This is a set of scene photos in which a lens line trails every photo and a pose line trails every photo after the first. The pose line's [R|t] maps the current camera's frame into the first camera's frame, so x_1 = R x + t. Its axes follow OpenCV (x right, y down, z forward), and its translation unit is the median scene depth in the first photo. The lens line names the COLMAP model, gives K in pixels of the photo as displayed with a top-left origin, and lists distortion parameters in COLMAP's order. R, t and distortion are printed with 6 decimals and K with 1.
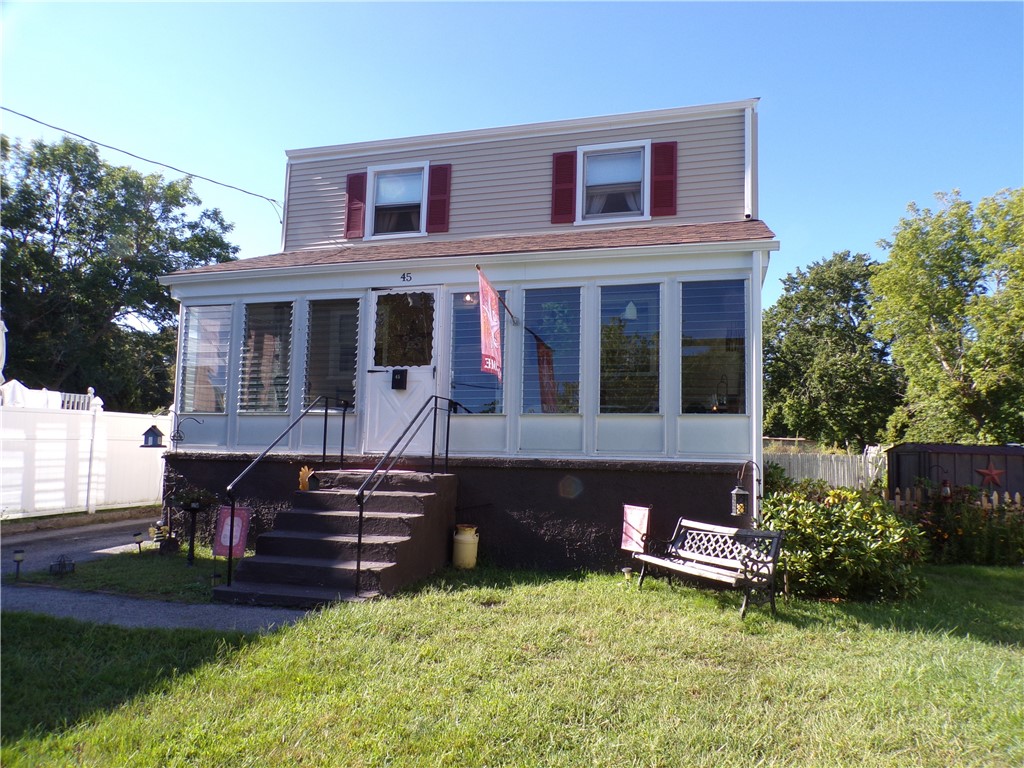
lens RADIAL K [[697.7, 0, 512.0], [0, 697.7, 384.0], [0, 0, 1]] dist [-0.011538, 0.000552]
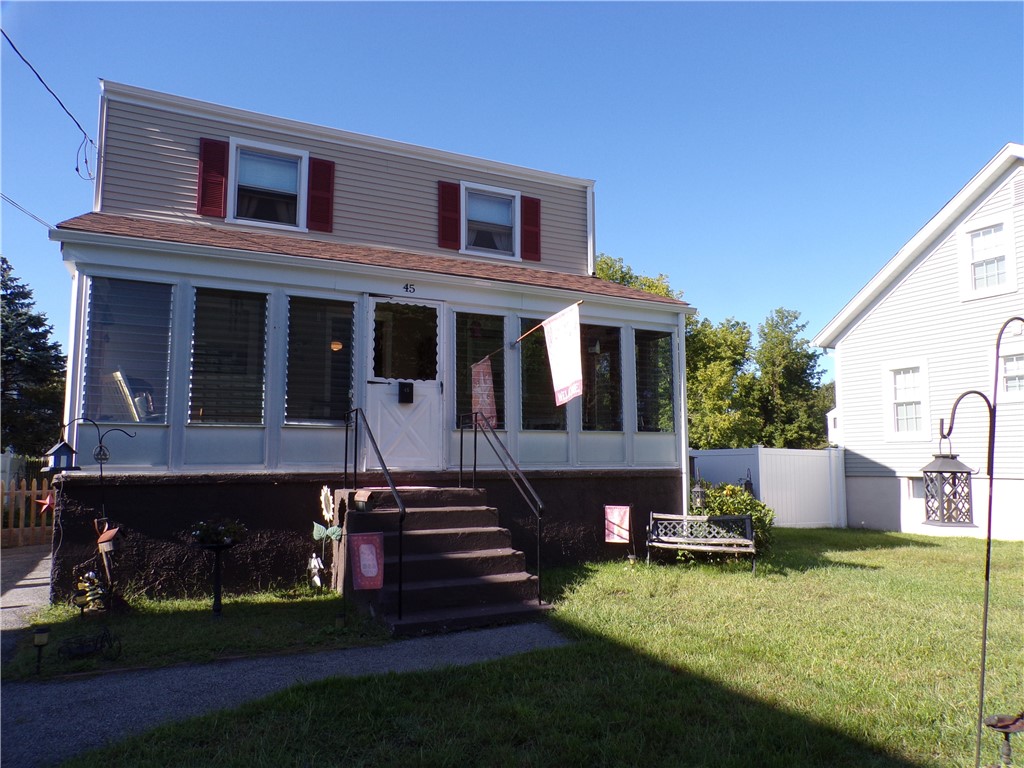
lens RADIAL K [[692.0, 0, 513.3], [0, 692.0, 397.1], [0, 0, 1]] dist [-0.007617, 0.004148]
pose [[0.747839, 0.042955, 0.662489, -0.577042], [-0.043404, 0.998933, -0.015774, 0.006791], [-0.662460, -0.016959, 0.748905, 0.151426]]
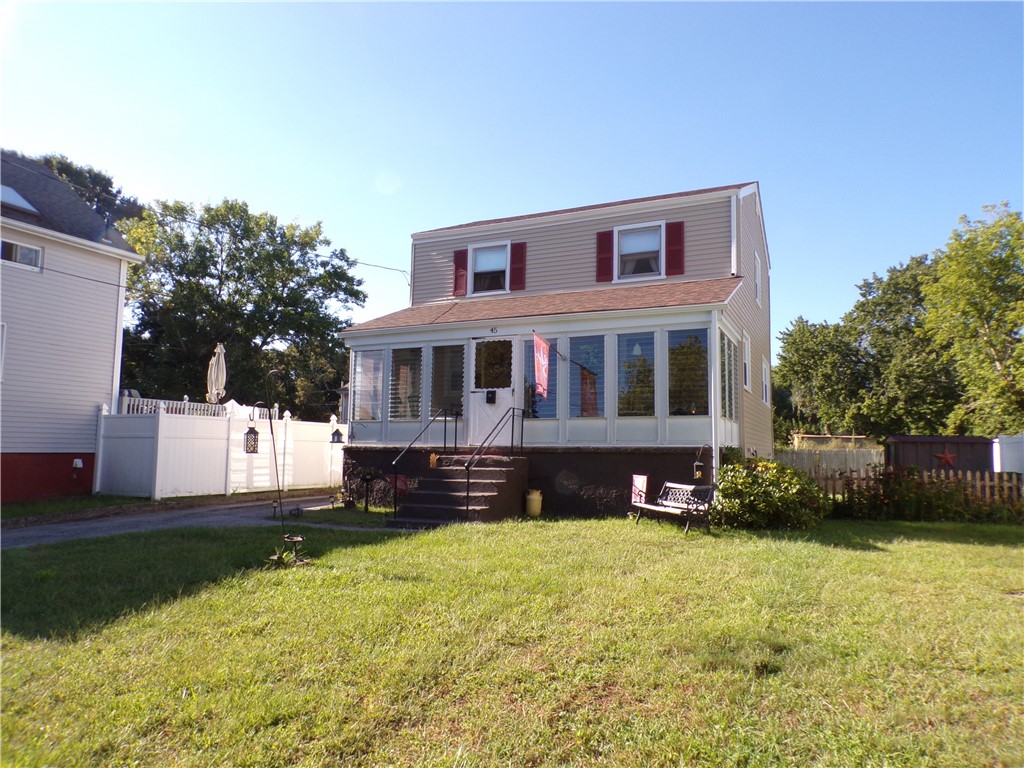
lens RADIAL K [[690.0, 0, 508.7], [0, 690.0, 379.3], [0, 0, 1]] dist [-0.051510, 0.003093]
pose [[0.988341, -0.024609, -0.150255, 0.091618], [0.022327, 0.999609, -0.016861, -0.015892], [0.150611, 0.013310, 0.988504, -0.428993]]
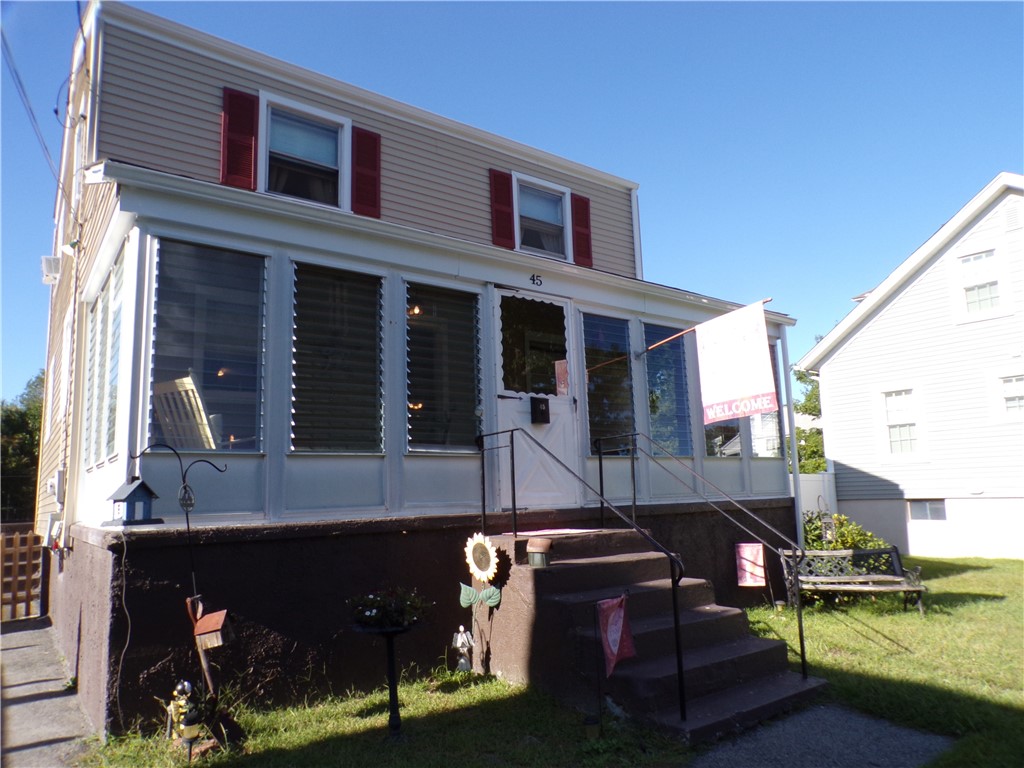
lens RADIAL K [[683.9, 0, 510.1], [0, 683.9, 400.5], [0, 0, 1]] dist [0.005068, 0.000213]
pose [[0.619857, 0.068176, 0.781747, -0.648053], [-0.032302, 0.997591, -0.061387, 0.025304], [-0.784049, 0.012799, 0.620567, 0.468223]]
